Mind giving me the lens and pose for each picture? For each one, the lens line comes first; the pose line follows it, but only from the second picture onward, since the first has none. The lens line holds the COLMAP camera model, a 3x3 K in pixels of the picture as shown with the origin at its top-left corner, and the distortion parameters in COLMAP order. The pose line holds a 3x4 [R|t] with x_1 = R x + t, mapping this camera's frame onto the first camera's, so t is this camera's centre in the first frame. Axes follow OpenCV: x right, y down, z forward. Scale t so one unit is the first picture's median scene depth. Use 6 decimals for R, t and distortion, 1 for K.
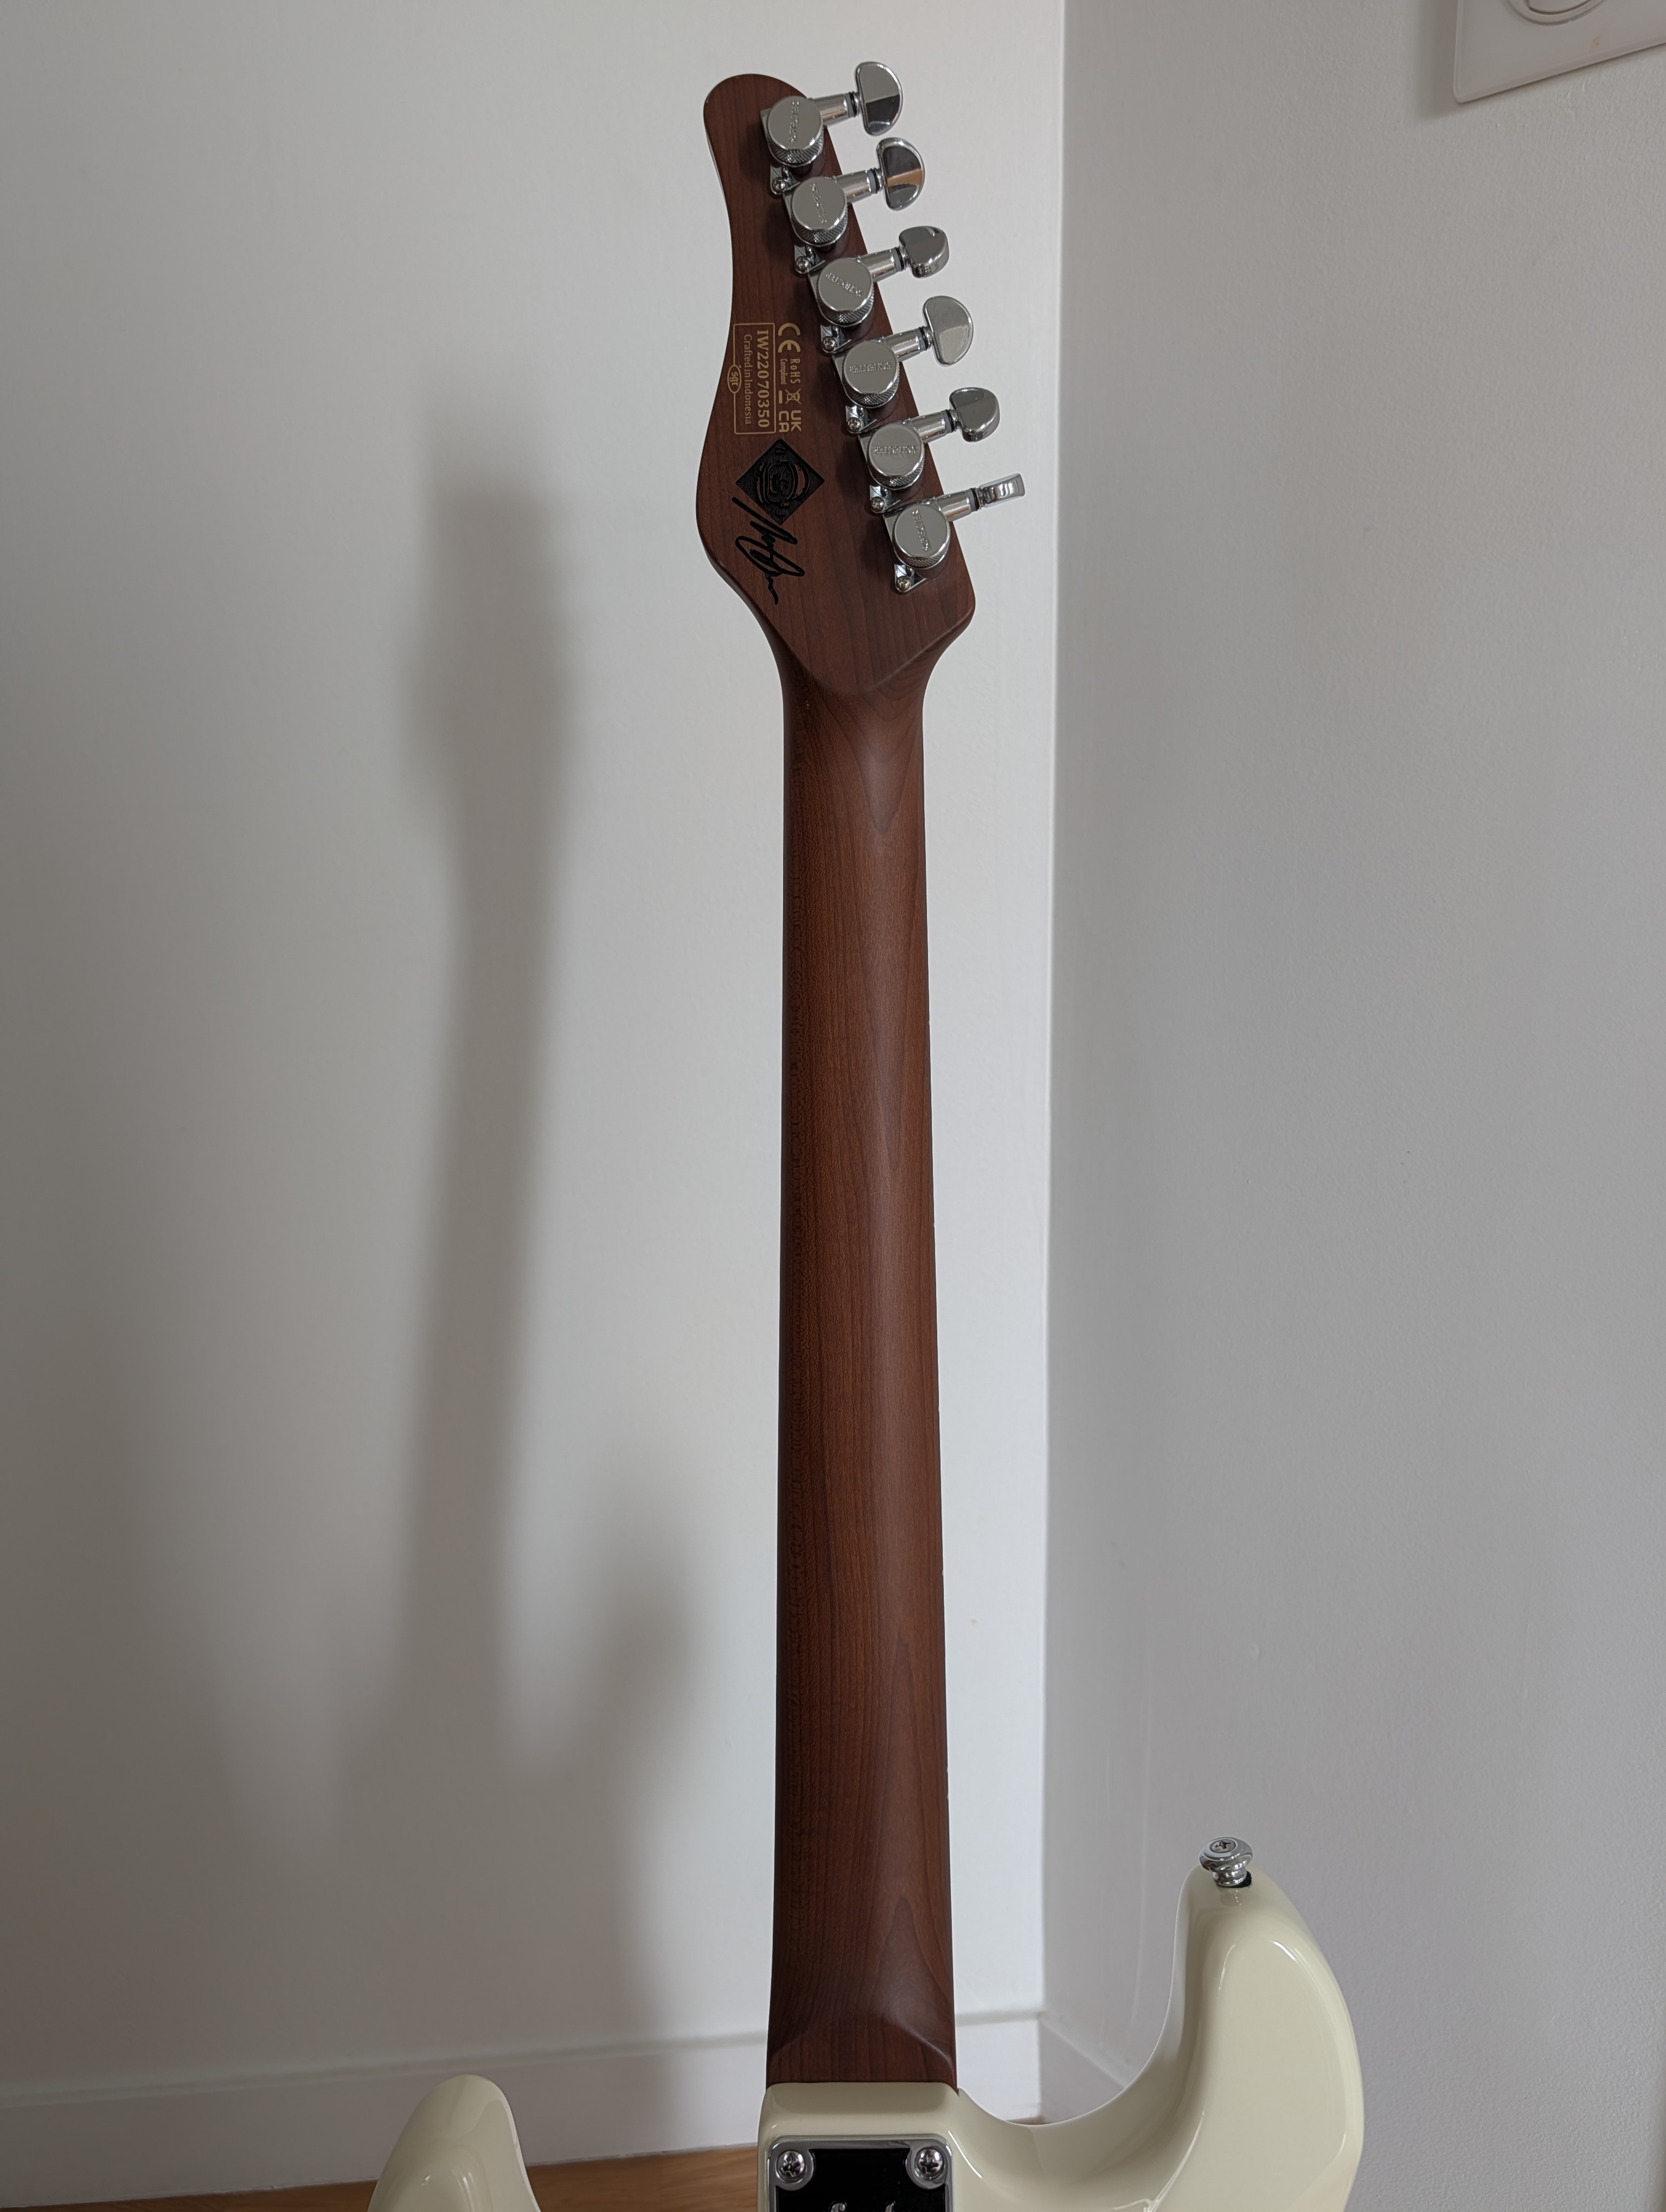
lens RADIAL K [[1658.7, 0, 832.6], [0, 1658.7, 1106.3], [0, 0, 1]] dist [0.000719, -0.012838]
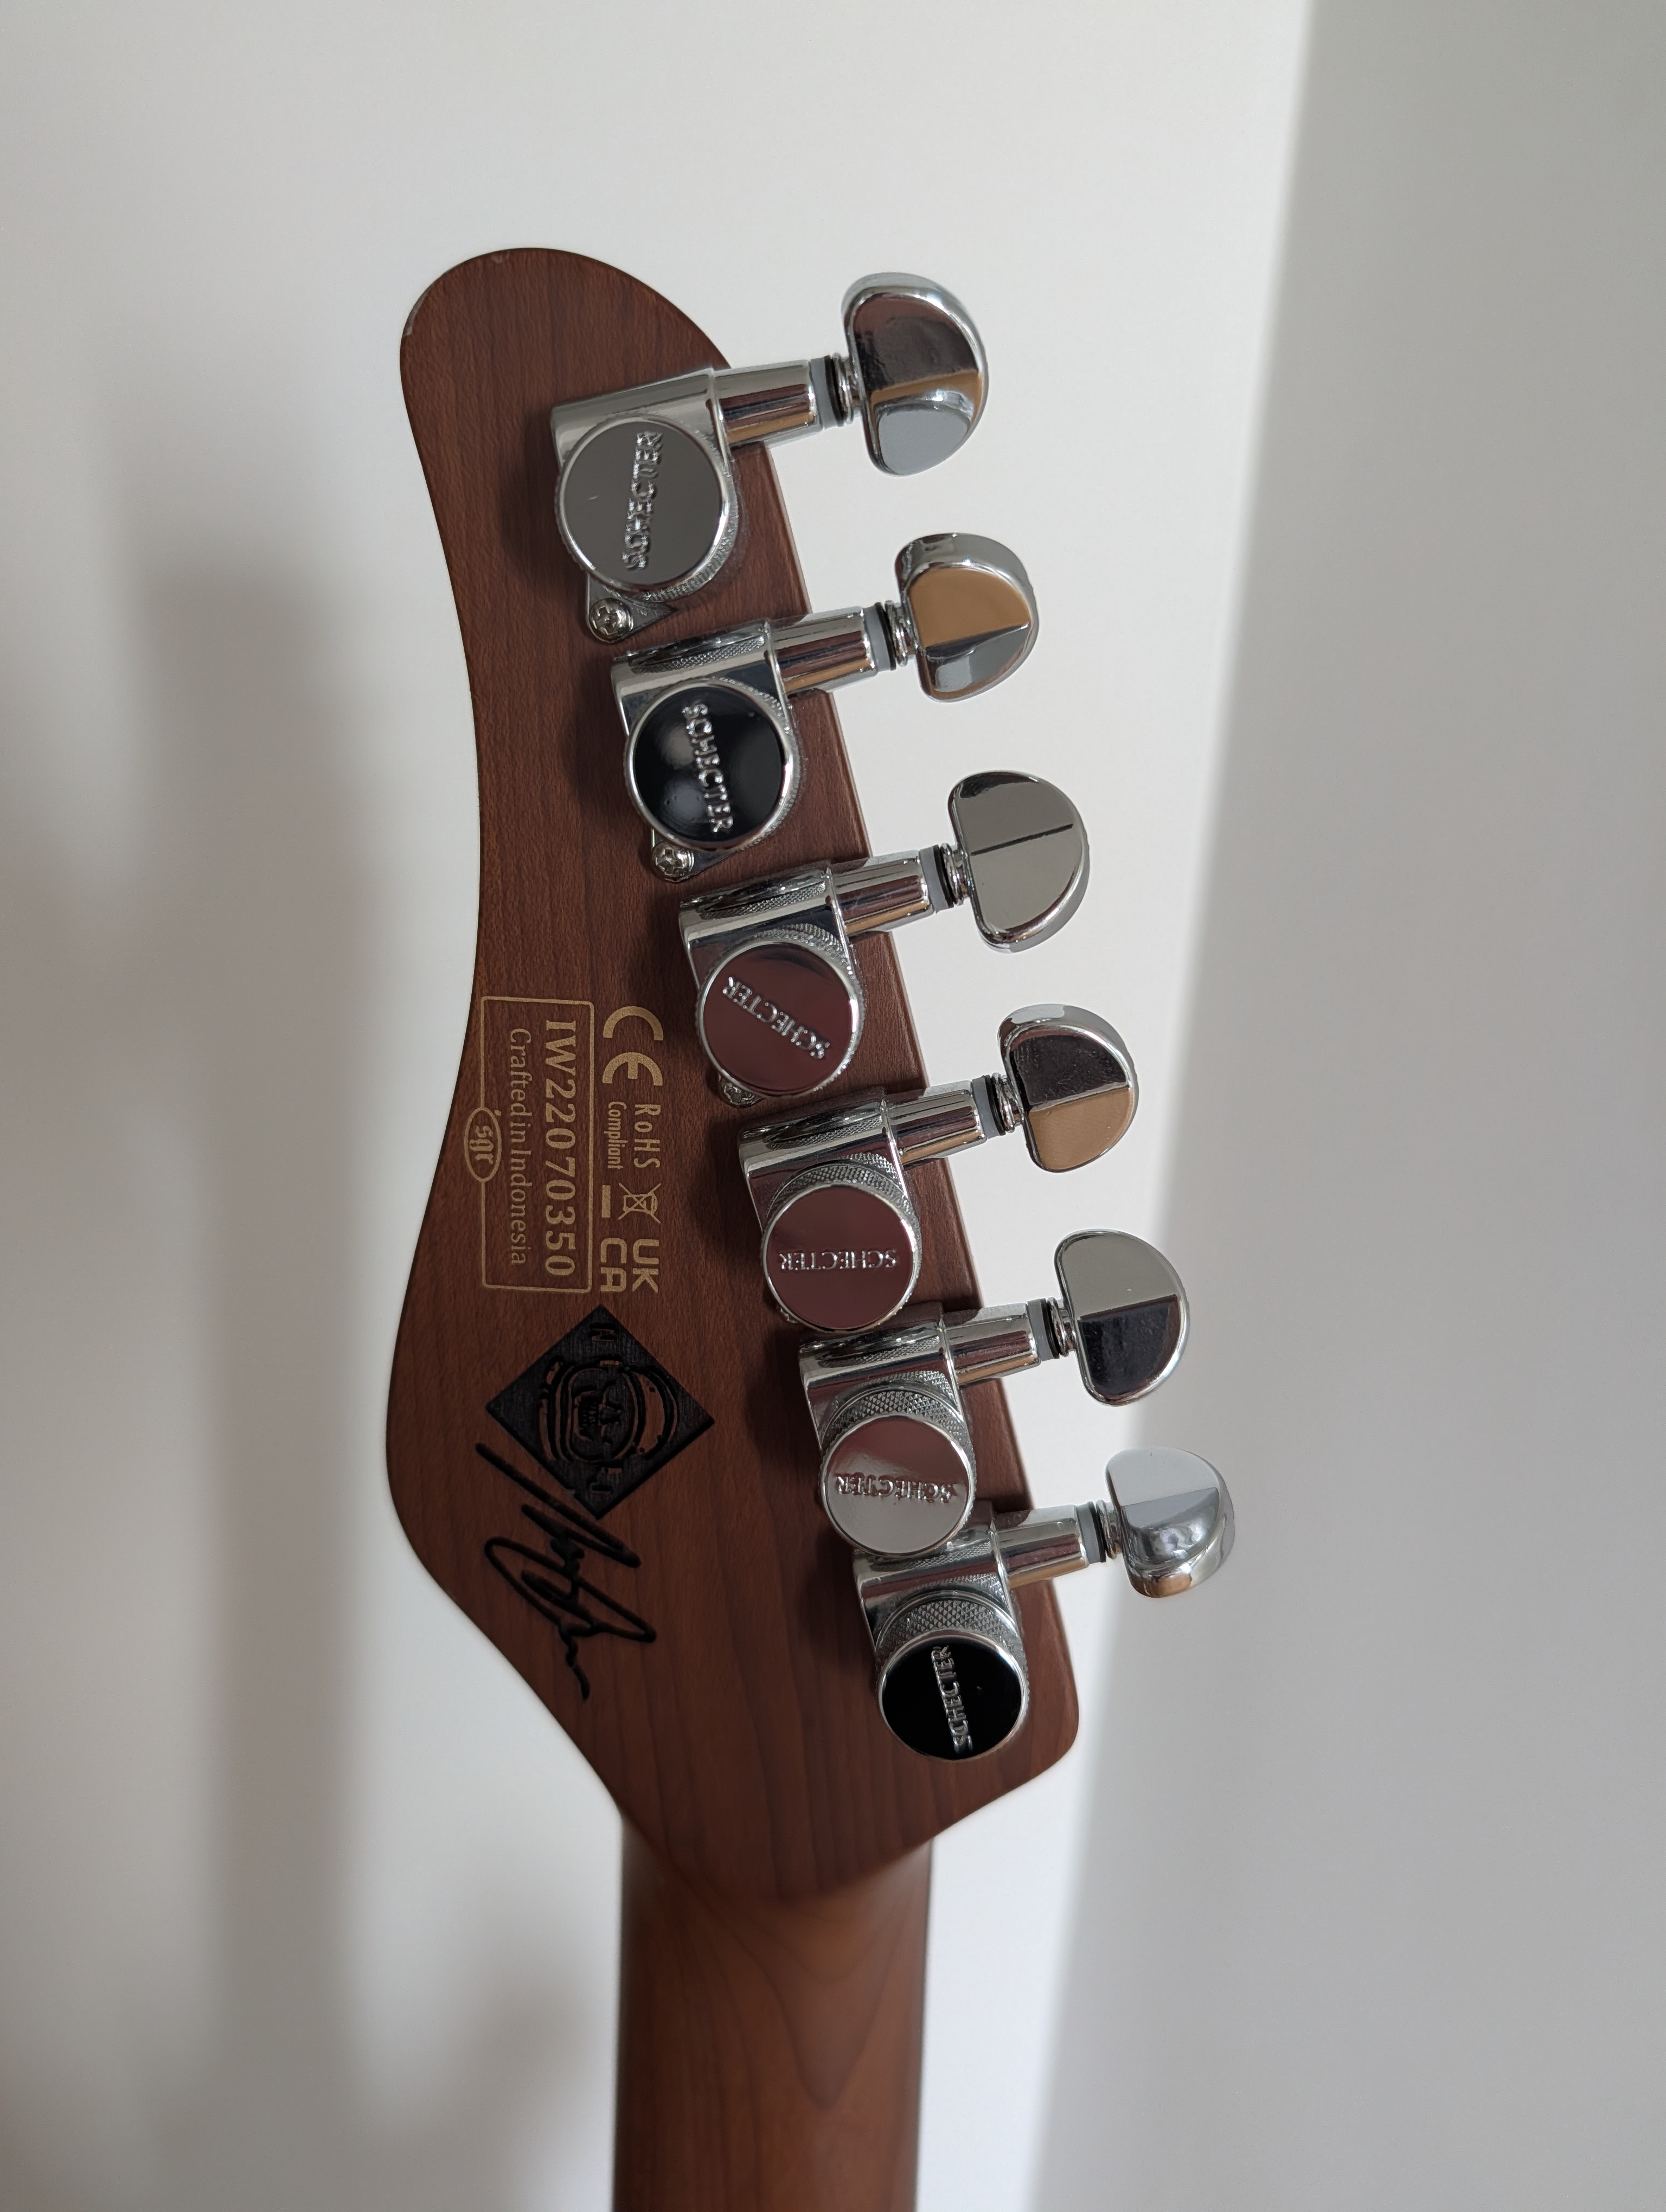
lens RADIAL K [[1658.7, 0, 833.6], [0, 1658.7, 1105.5], [0, 0, 1]] dist [0.000719, -0.012838]
pose [[0.988801, 0.020129, 0.147873, -0.036477], [-0.055090, 0.970111, 0.236327, -0.541592], [-0.138696, -0.241827, 0.960356, 0.633948]]
